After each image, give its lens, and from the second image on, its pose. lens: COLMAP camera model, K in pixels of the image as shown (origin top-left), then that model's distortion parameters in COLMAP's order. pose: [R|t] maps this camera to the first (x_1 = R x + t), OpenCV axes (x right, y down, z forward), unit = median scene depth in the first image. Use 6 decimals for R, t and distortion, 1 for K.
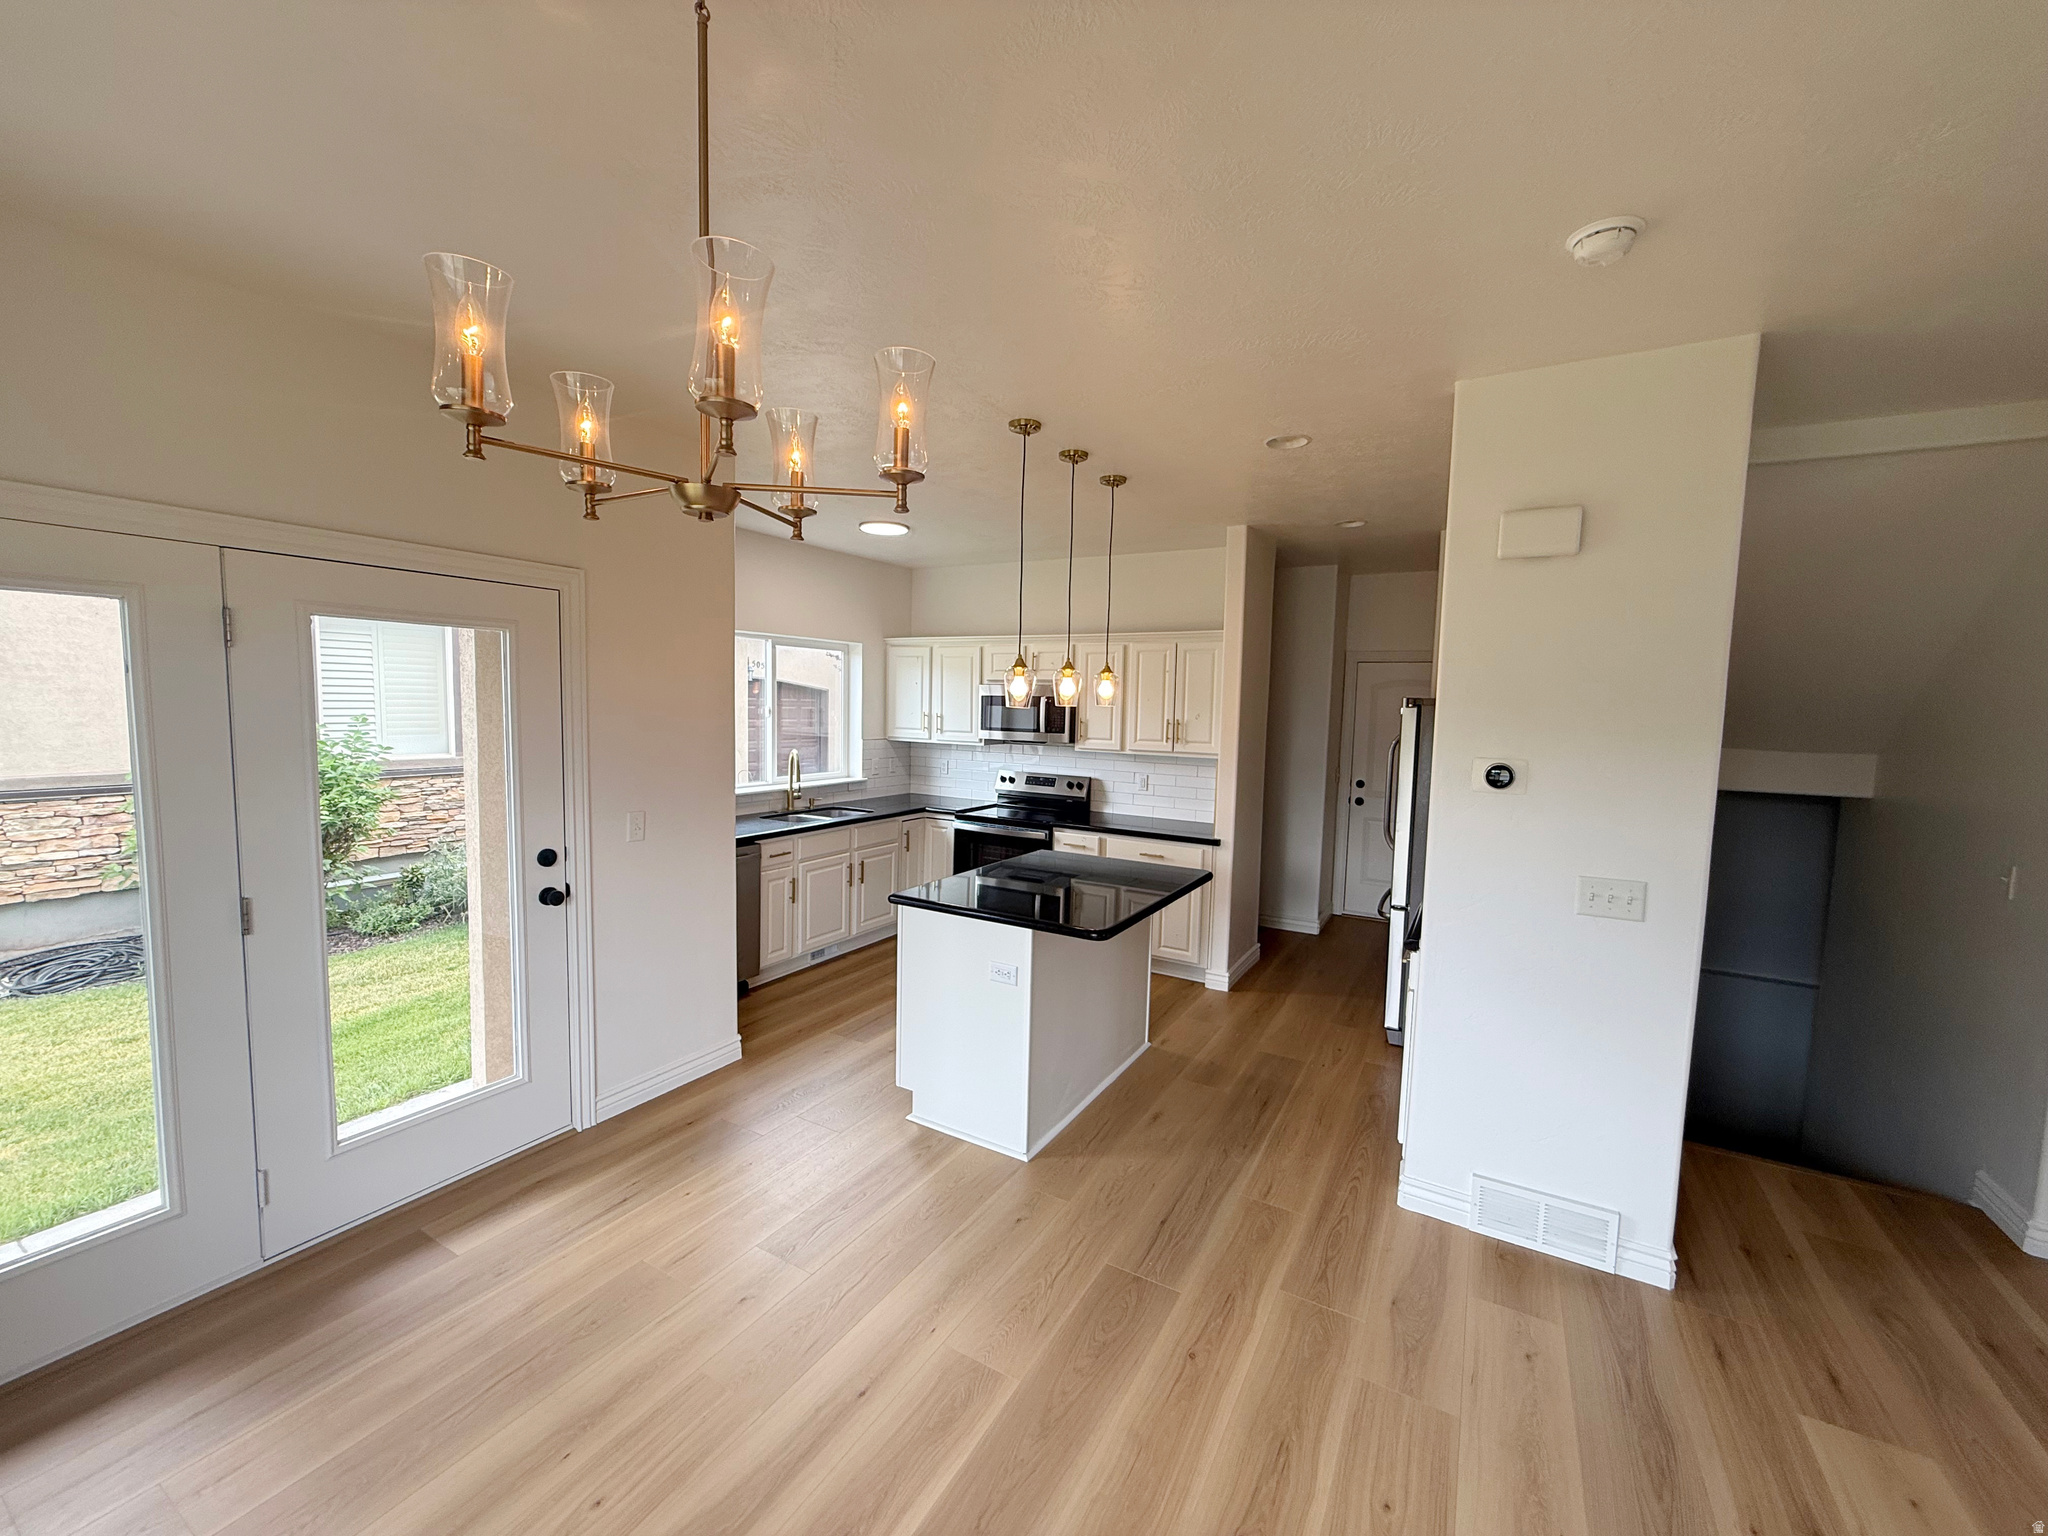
lens RADIAL K [[815.3, 0, 1019.2], [0, 815.3, 771.1], [0, 0, 1]] dist [0.001496, -0.000191]
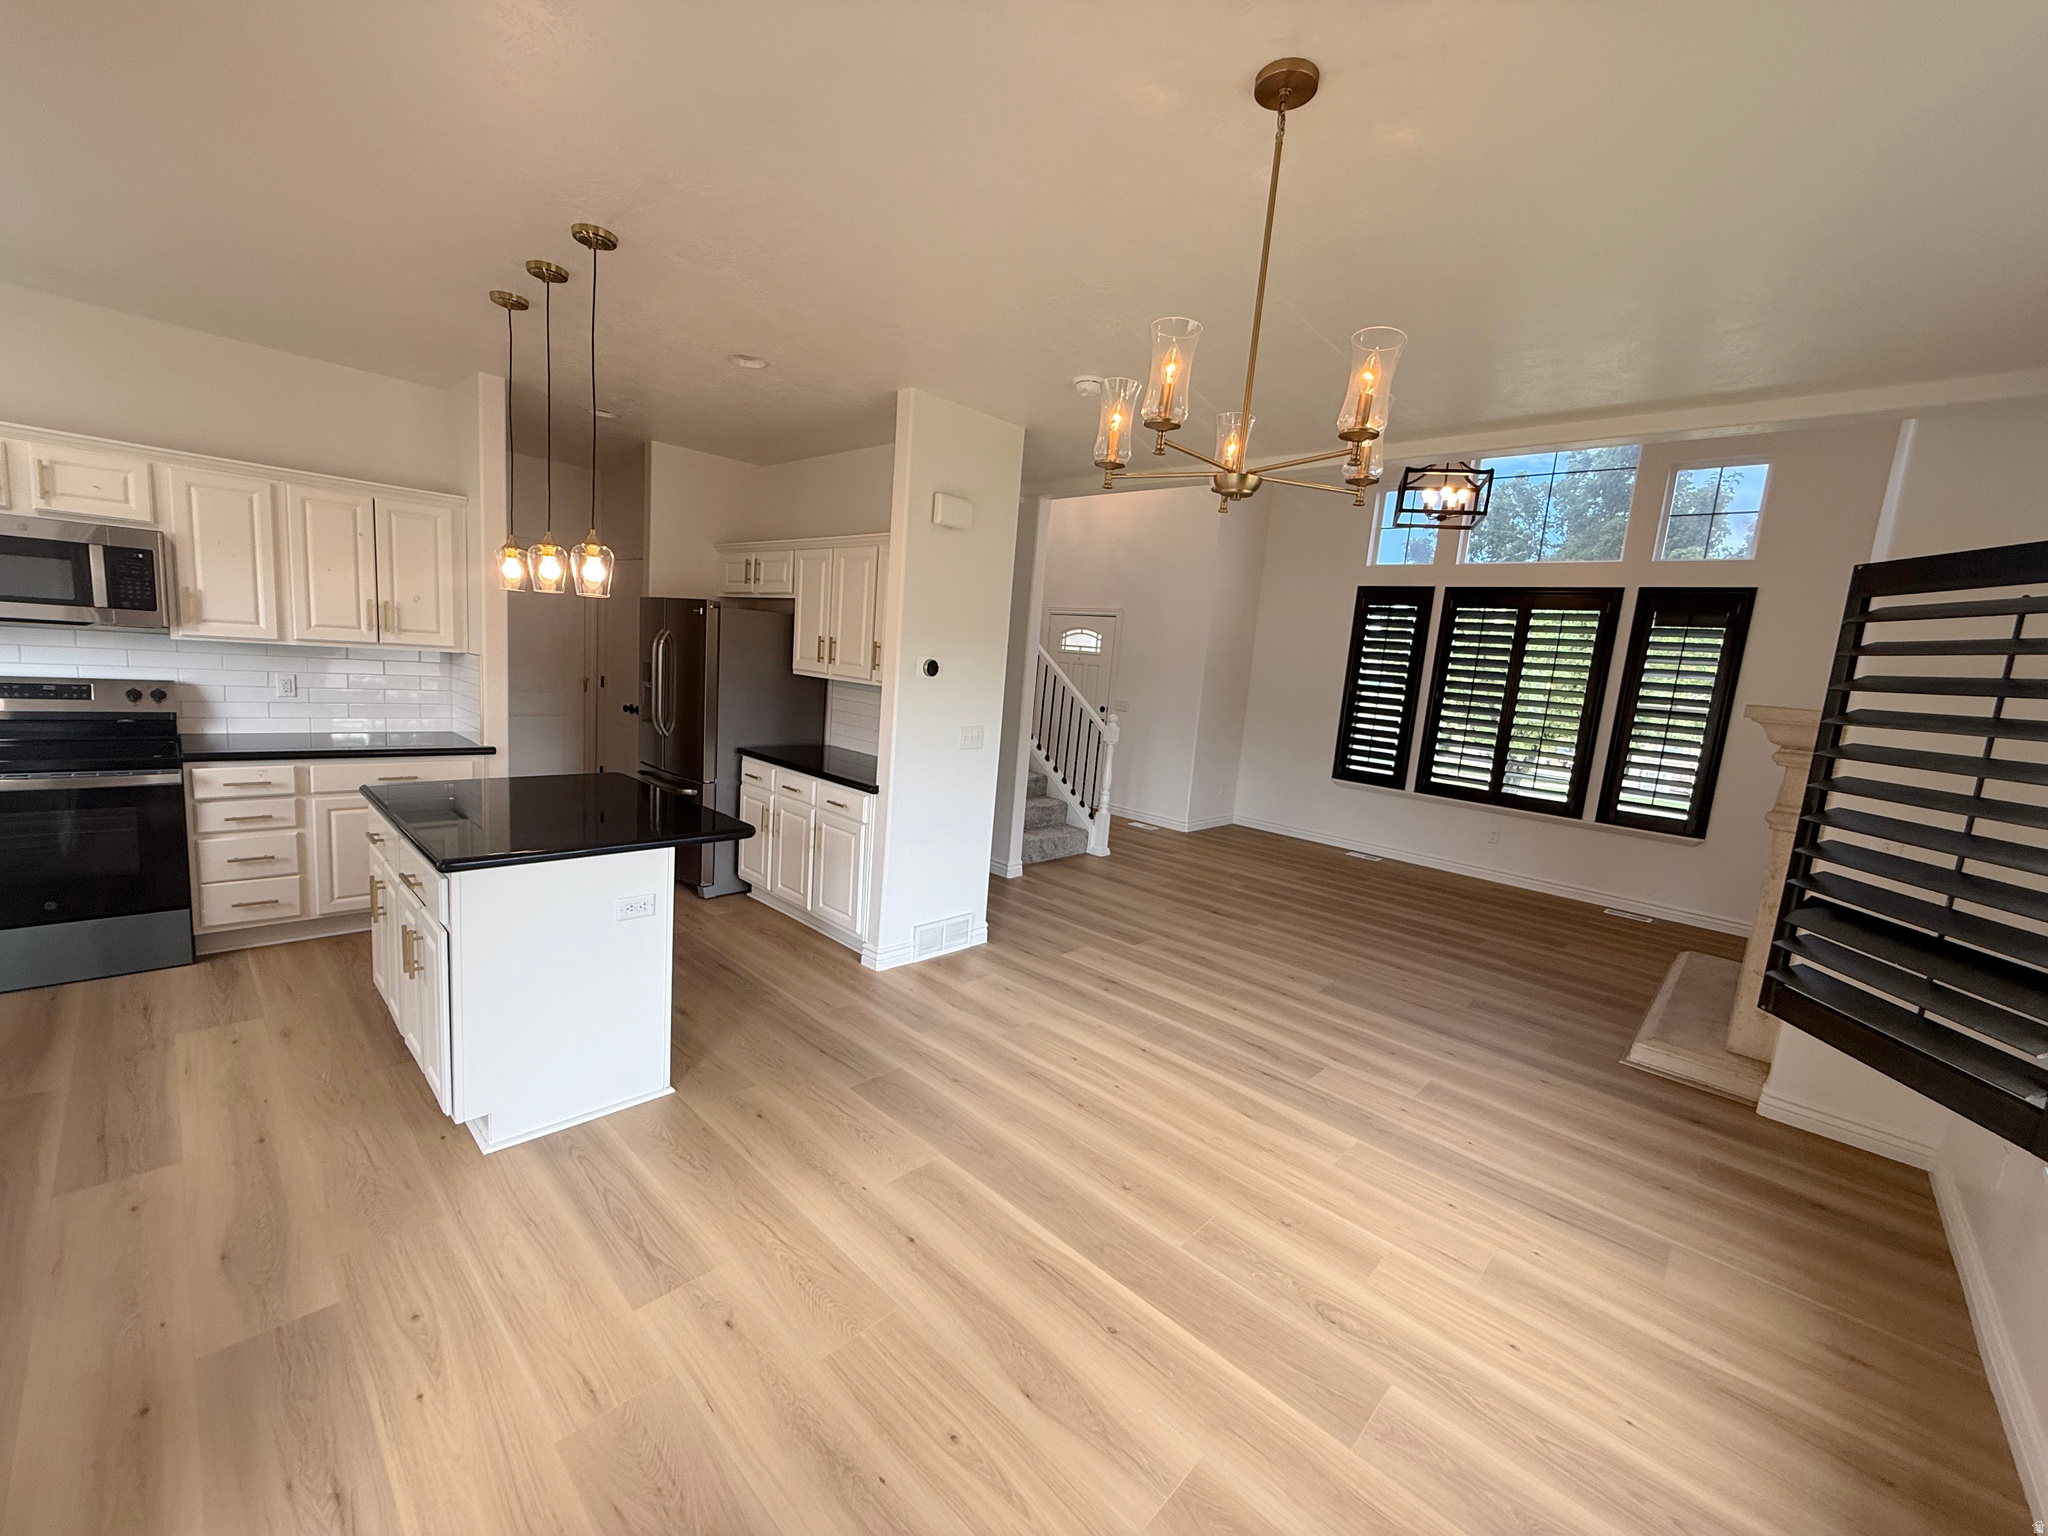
lens RADIAL K [[815.3, 0, 1019.2], [0, 815.3, 771.1], [0, 0, 1]] dist [0.001496, -0.000191]
pose [[0.233090, -0.143902, 0.961749, -0.428437], [0.007882, 0.989238, 0.146105, -0.011965], [-0.972423, -0.026475, 0.231716, 0.232194]]
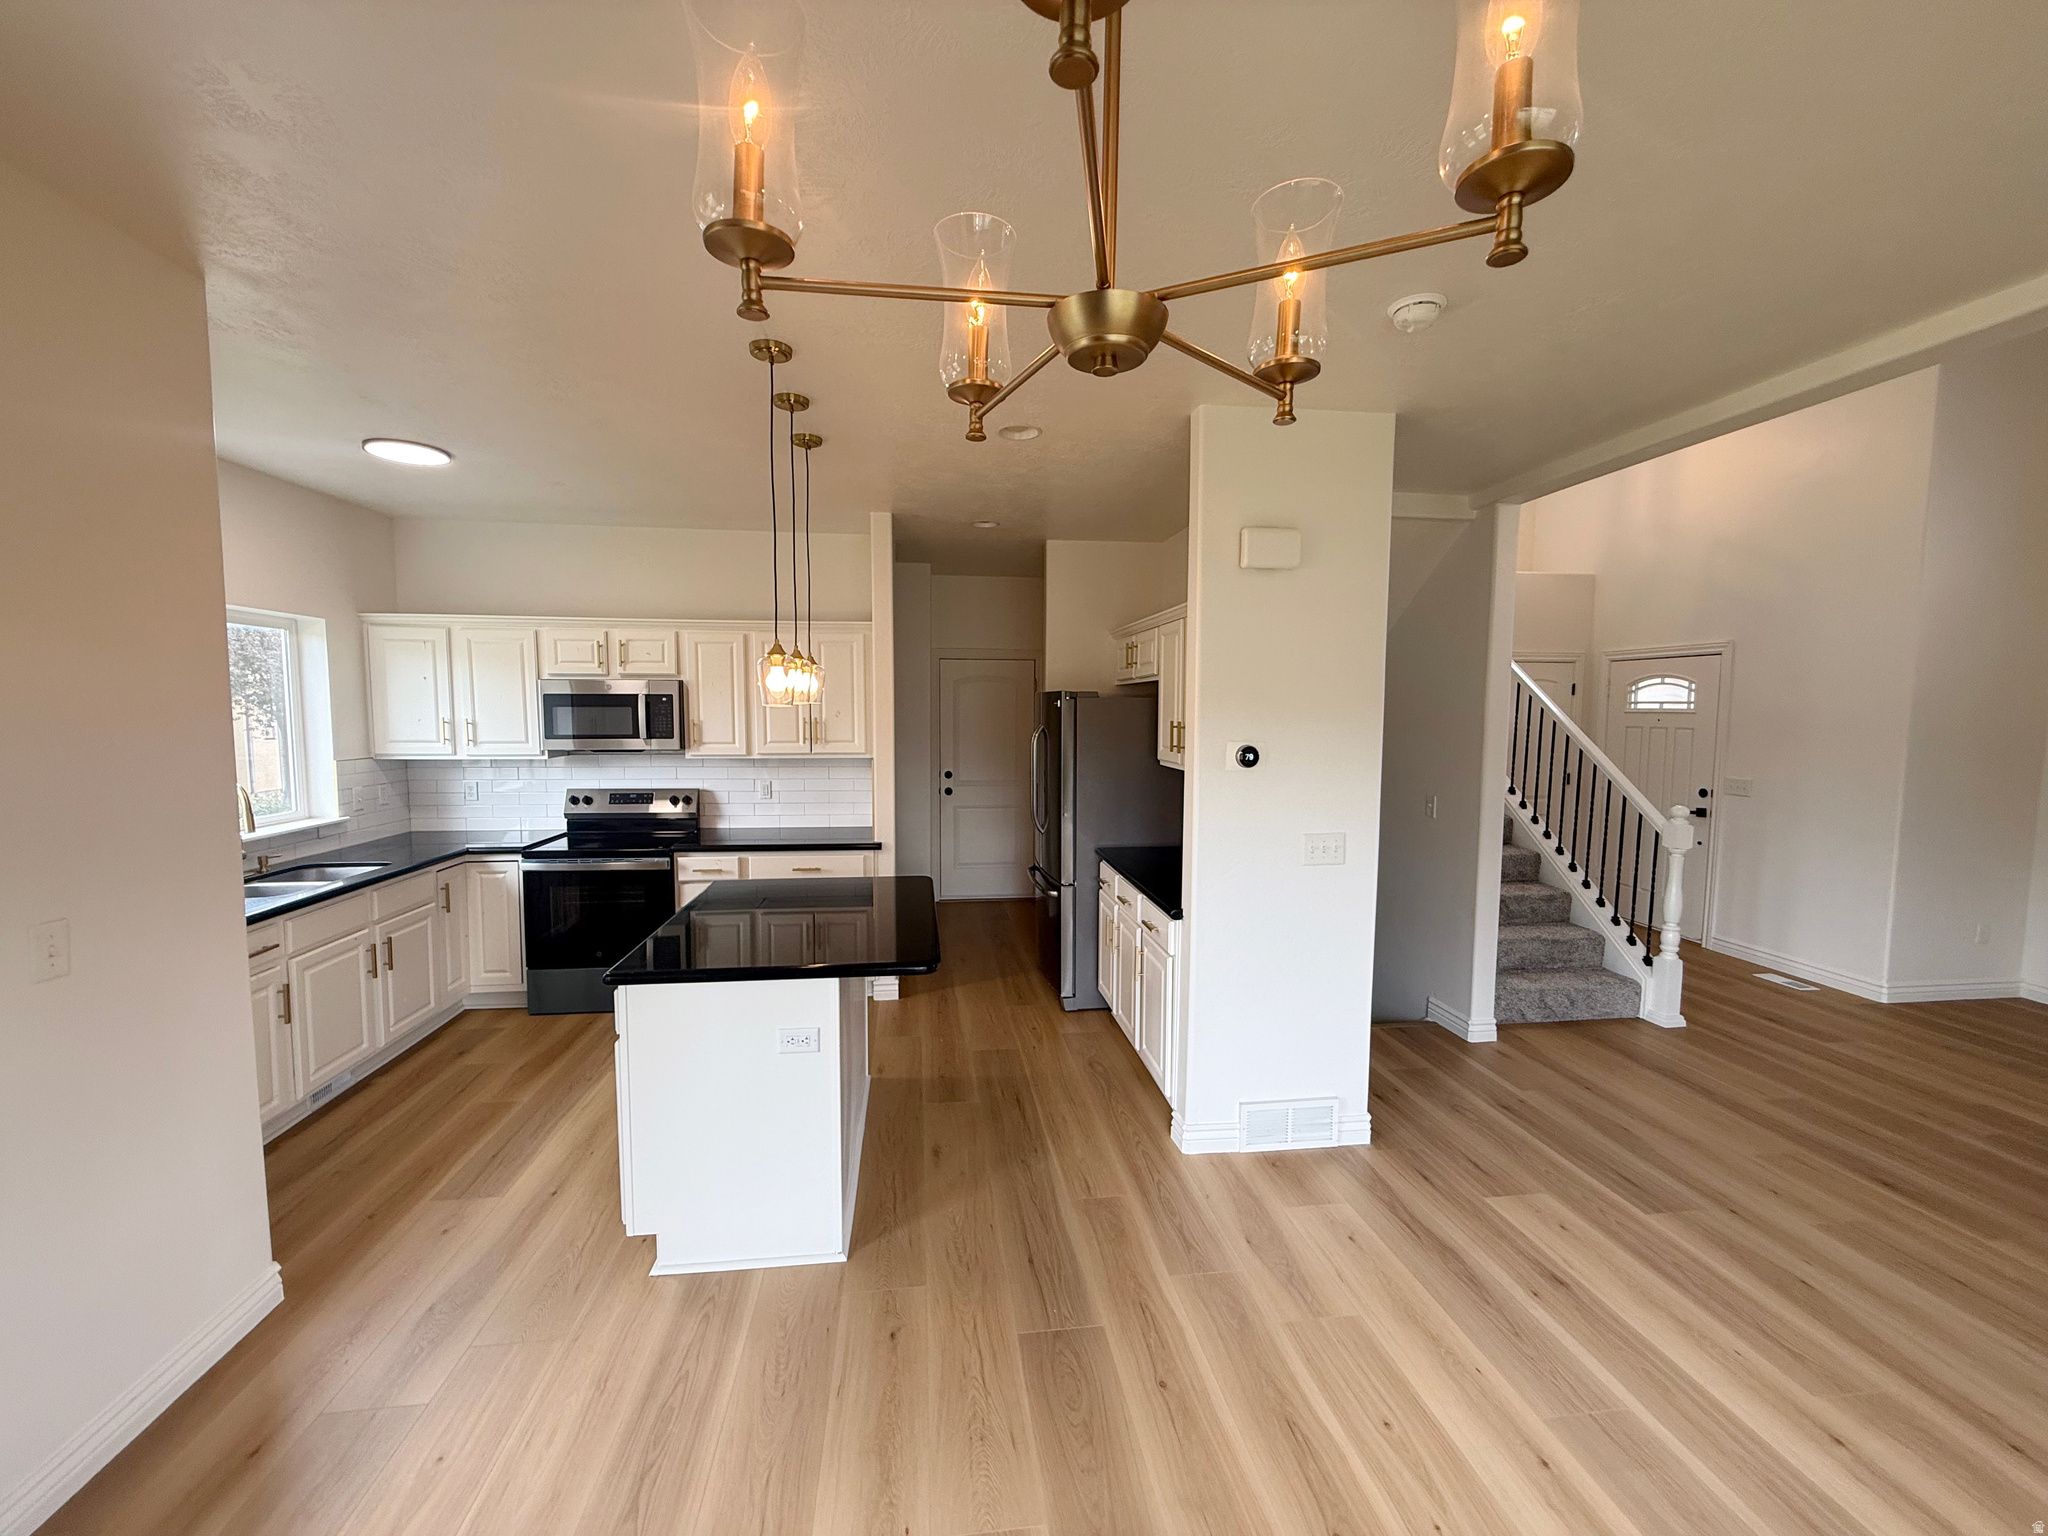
lens RADIAL K [[815.3, 0, 1019.2], [0, 815.3, 771.1], [0, 0, 1]] dist [0.001496, -0.000191]
pose [[0.793754, -0.067259, 0.604509, -0.179361], [0.065686, 0.997534, 0.024738, -0.011076], [-0.604682, 0.020072, 0.796214, 0.134513]]
